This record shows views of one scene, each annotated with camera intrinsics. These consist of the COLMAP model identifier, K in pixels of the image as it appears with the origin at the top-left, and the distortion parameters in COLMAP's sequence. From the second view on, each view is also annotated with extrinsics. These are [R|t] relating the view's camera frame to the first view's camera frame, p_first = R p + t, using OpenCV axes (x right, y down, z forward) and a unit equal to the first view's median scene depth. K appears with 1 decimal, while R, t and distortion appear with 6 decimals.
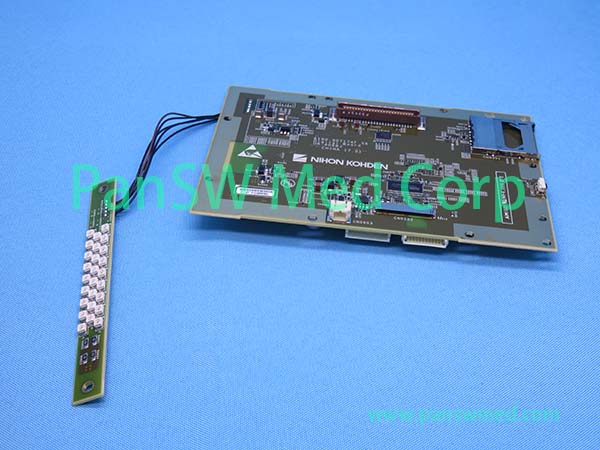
lens RADIAL K [[958.2, 0, 300.1], [0, 958.2, 225.0], [0, 0, 1]] dist [-0.107755, 0.000000]
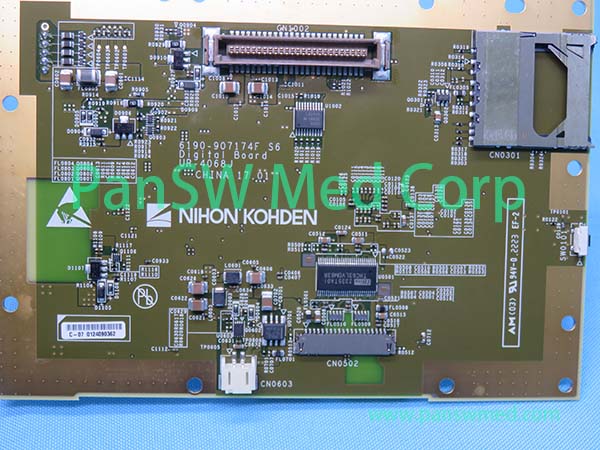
lens RADIAL K [[958.2, 0, 299.7], [0, 958.2, 225.0], [0, 0, 1]] dist [-0.107755, 0.000000]
pose [[0.997111, -0.075661, 0.006713, 0.075599], [0.035366, 0.540657, 0.840499, -0.520240], [-0.067222, -0.837834, 0.541771, 0.676091]]
